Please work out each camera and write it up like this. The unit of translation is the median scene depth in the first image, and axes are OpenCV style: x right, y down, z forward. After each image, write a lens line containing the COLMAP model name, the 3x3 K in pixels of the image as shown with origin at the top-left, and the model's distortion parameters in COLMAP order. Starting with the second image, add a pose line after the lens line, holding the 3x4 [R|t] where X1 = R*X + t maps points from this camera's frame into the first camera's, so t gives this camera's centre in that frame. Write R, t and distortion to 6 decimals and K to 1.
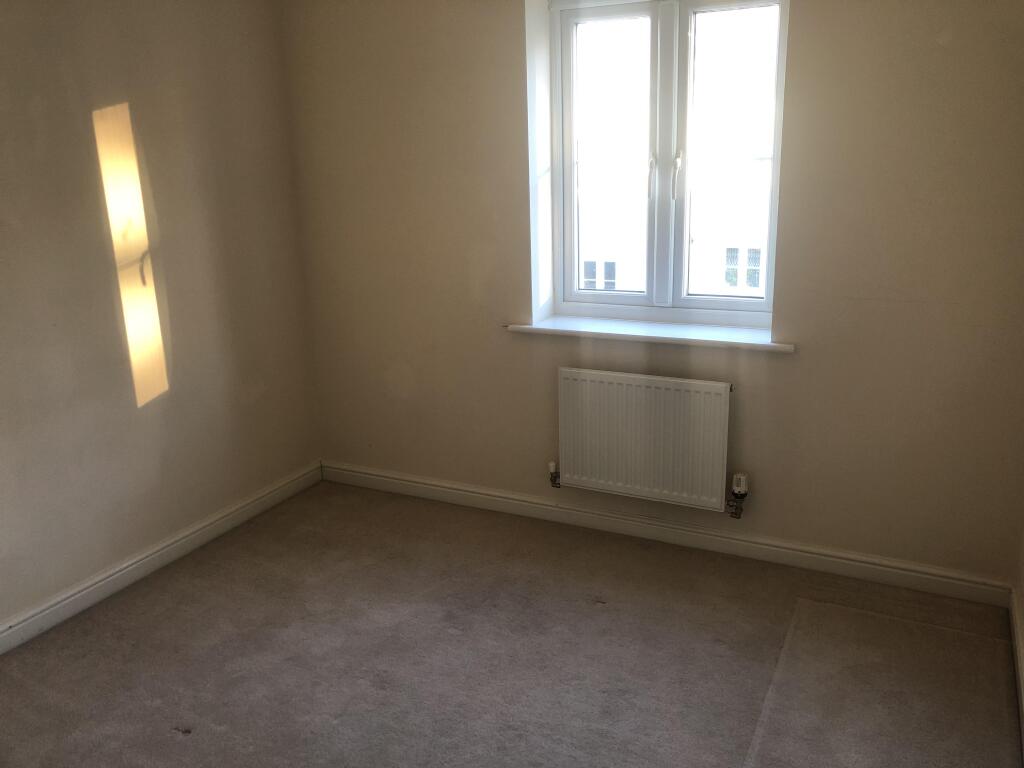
lens RADIAL K [[813.8, 0, 512.0], [0, 813.8, 384.0], [0, 0, 1]] dist [0.005189, 0.002585]
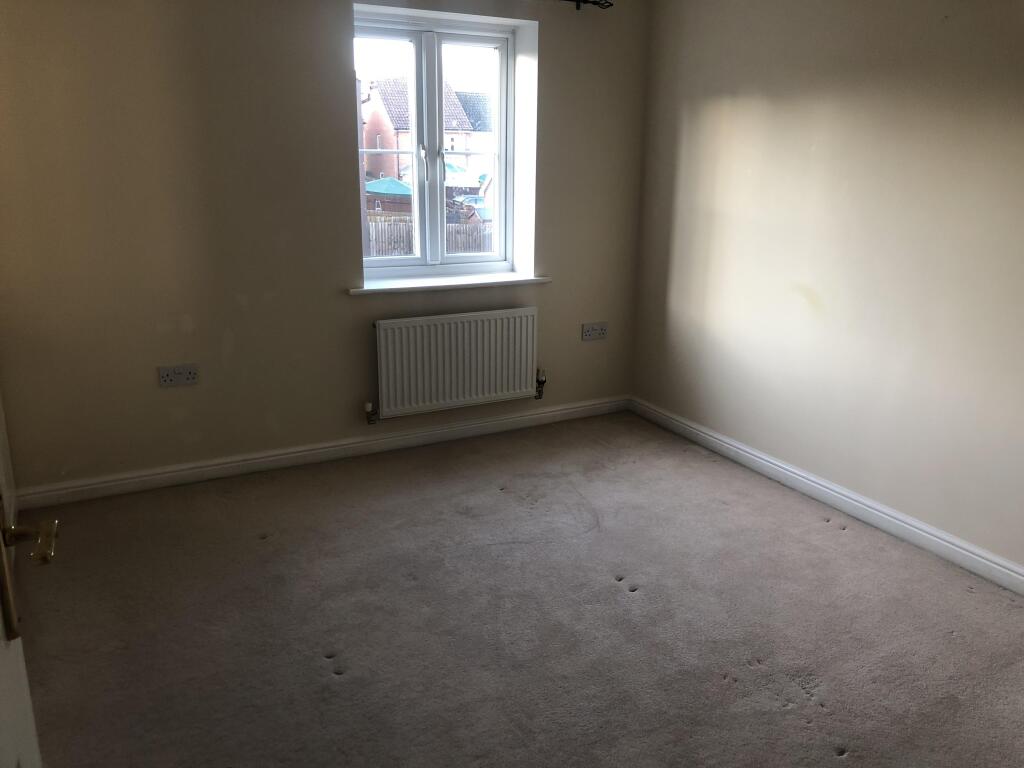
lens RADIAL K [[813.8, 0, 512.0], [0, 813.8, 384.0], [0, 0, 1]] dist [0.005189, 0.002585]
pose [[0.613876, -0.186735, 0.766998, -0.782875], [0.168987, 0.980181, 0.103387, -0.020769], [-0.771103, 0.066146, 0.633266, 0.088827]]
